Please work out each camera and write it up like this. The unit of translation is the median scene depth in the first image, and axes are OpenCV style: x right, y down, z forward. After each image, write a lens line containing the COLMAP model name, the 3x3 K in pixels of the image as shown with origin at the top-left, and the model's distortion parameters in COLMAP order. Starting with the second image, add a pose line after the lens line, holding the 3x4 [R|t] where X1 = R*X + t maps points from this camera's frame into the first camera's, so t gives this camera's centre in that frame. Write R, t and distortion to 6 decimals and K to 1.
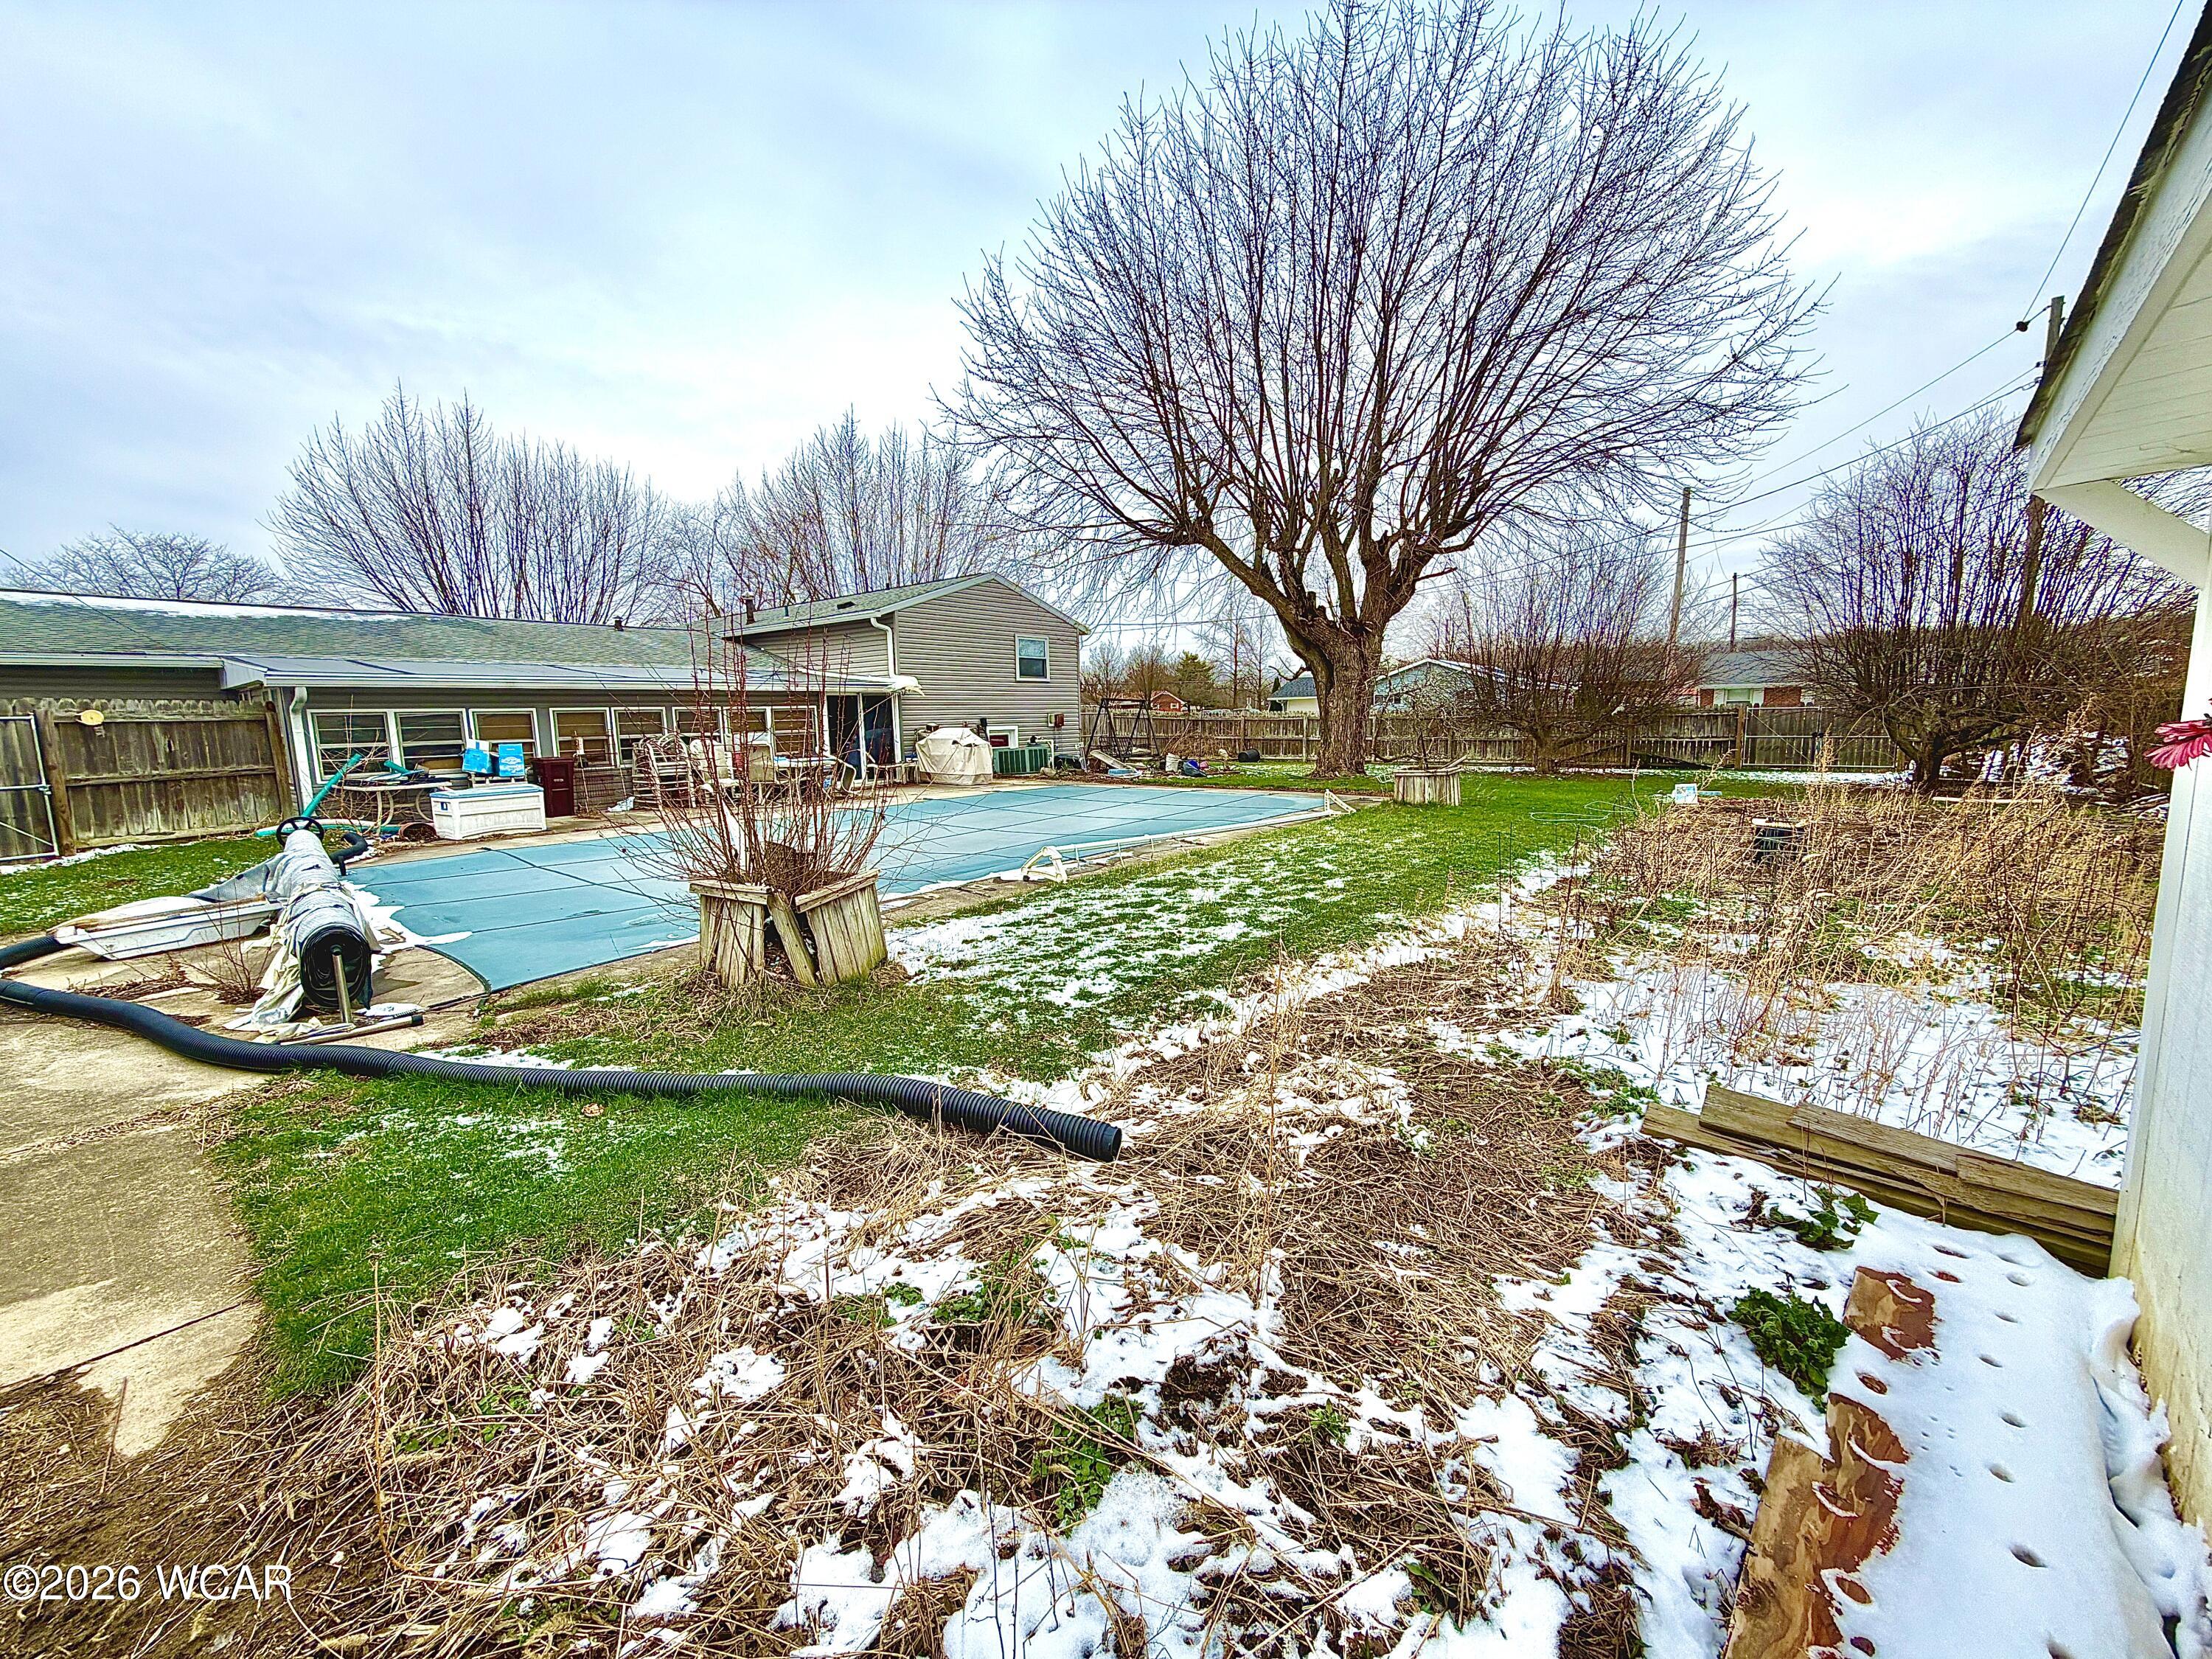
lens RADIAL K [[878.6, 0, 1097.5], [0, 878.6, 829.1], [0, 0, 1]] dist [0.000795, -0.000695]
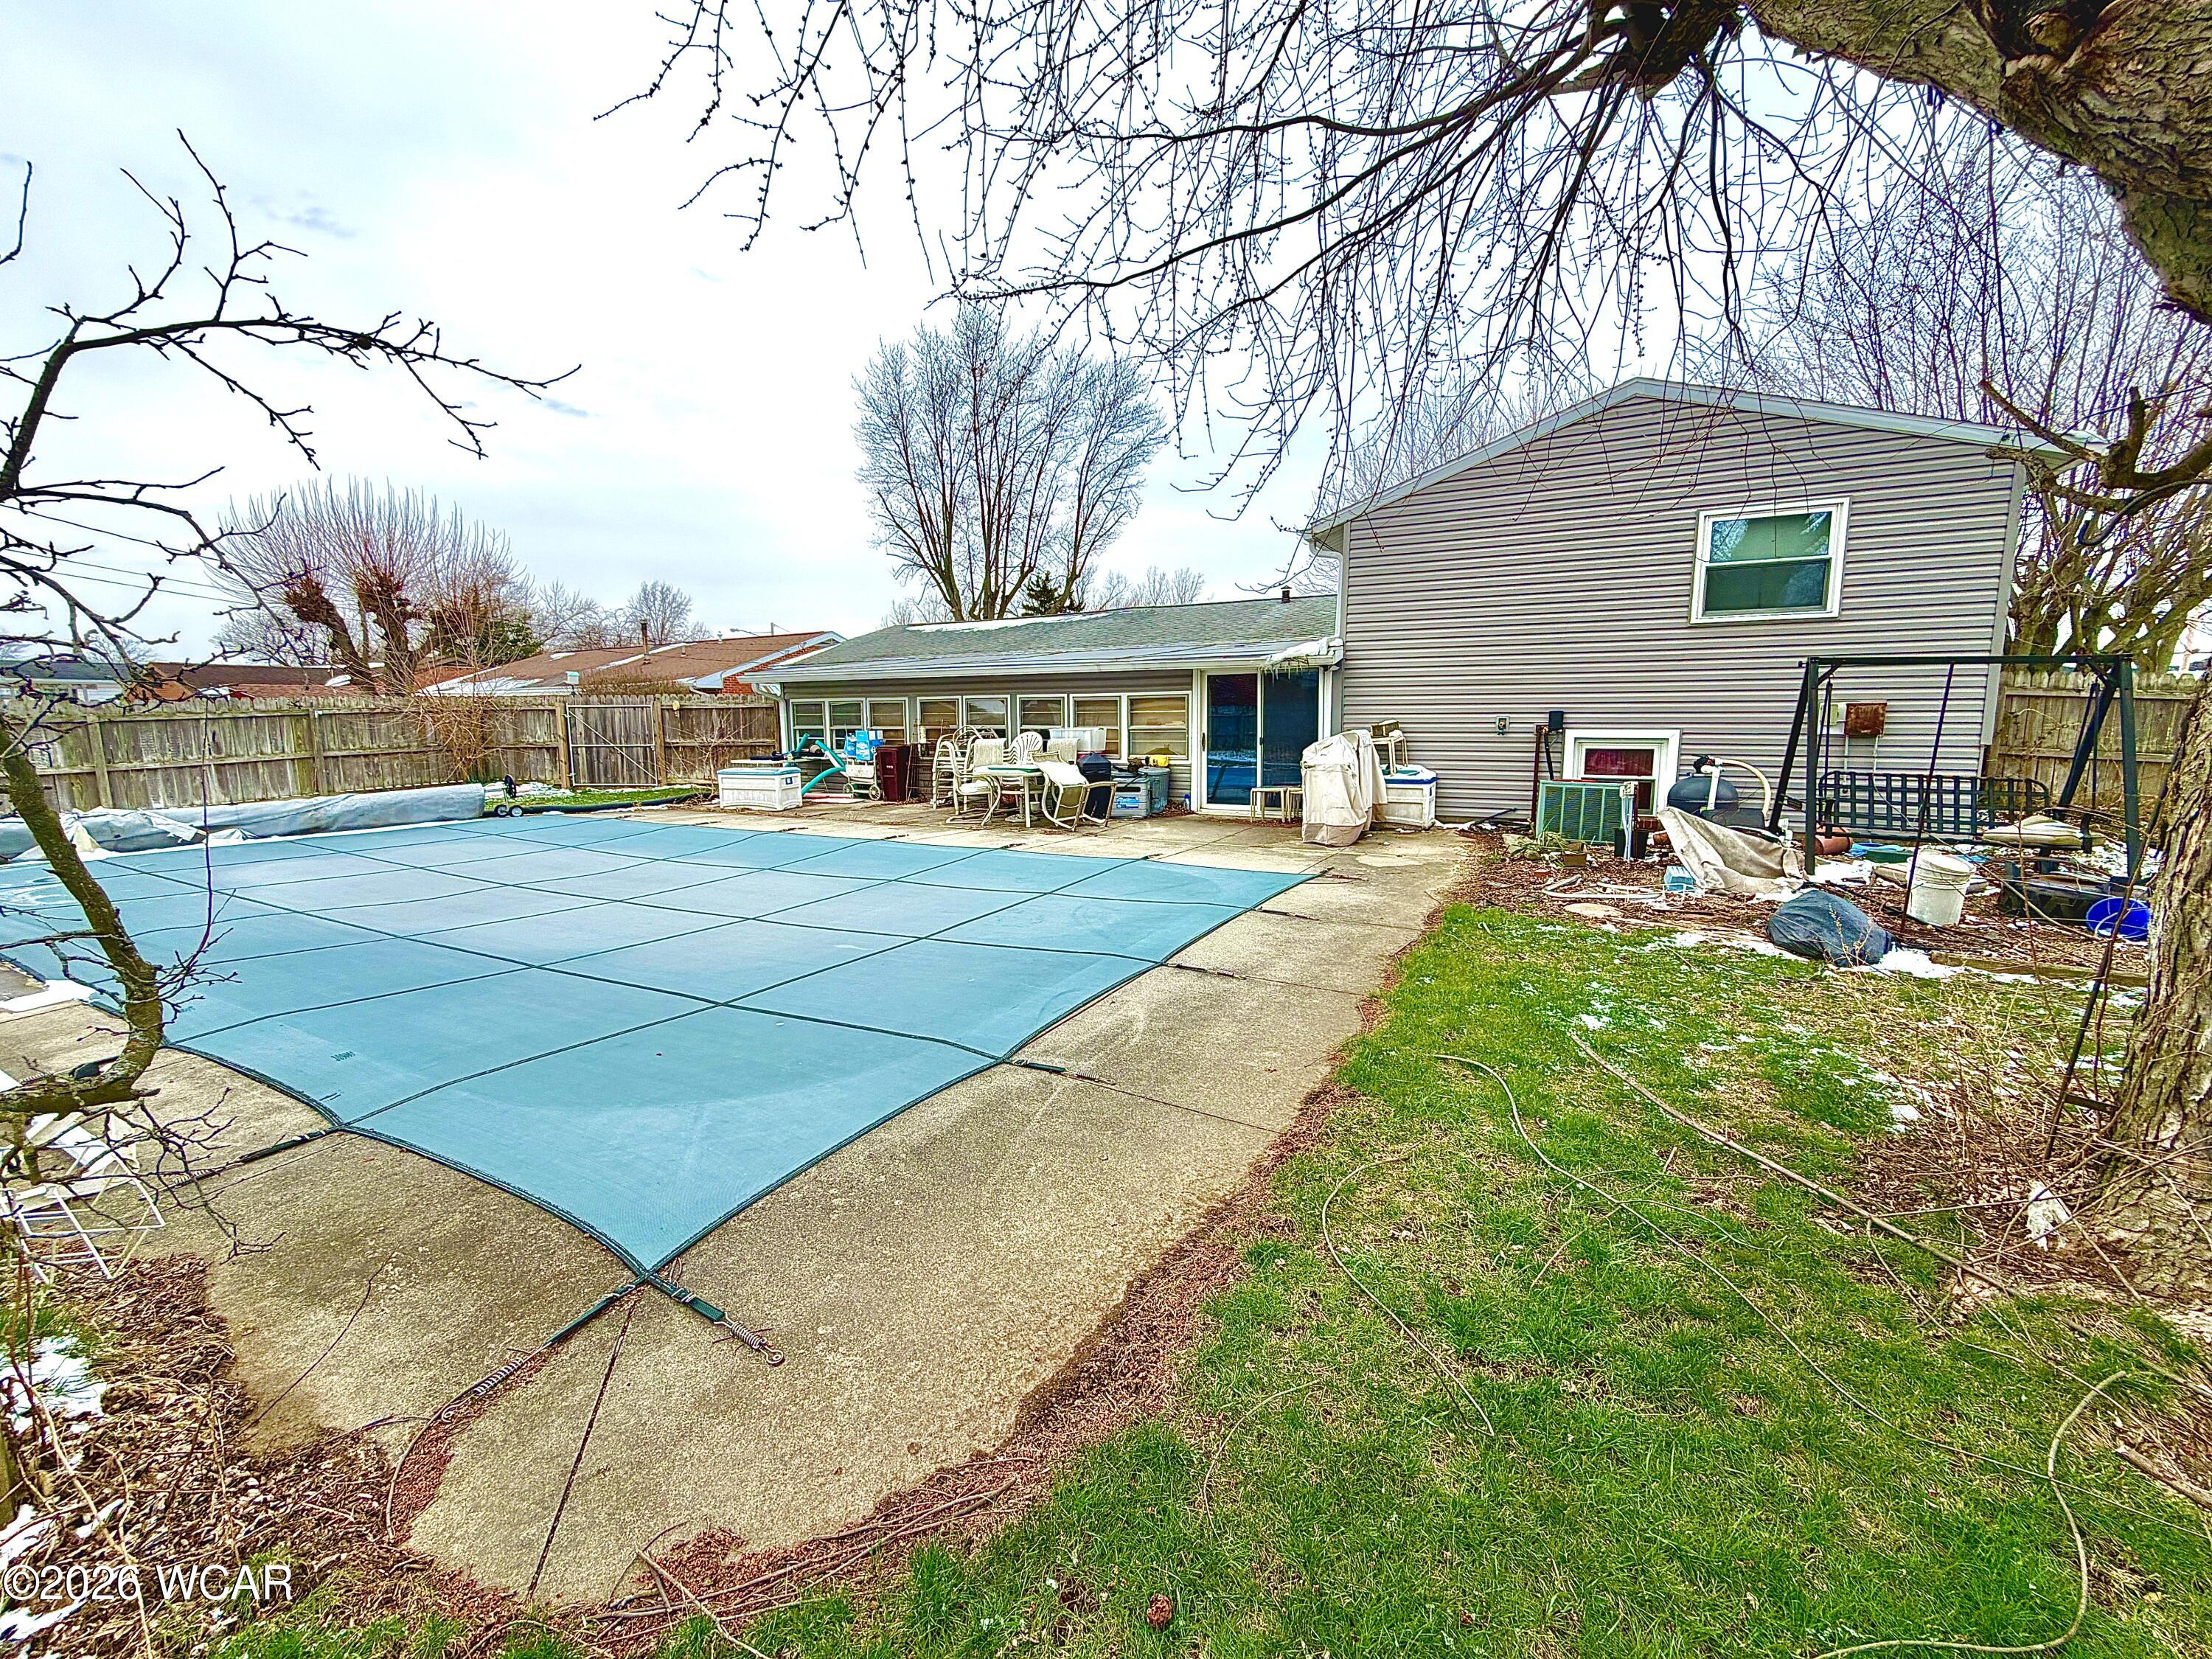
lens RADIAL K [[878.6, 0, 1097.5], [0, 878.6, 829.1], [0, 0, 1]] dist [0.000795, -0.000695]
pose [[0.233577, 0.149503, -0.960776, 0.434644], [-0.119751, 0.985010, 0.124161, -0.140908], [0.964936, 0.086052, 0.247978, 0.986999]]
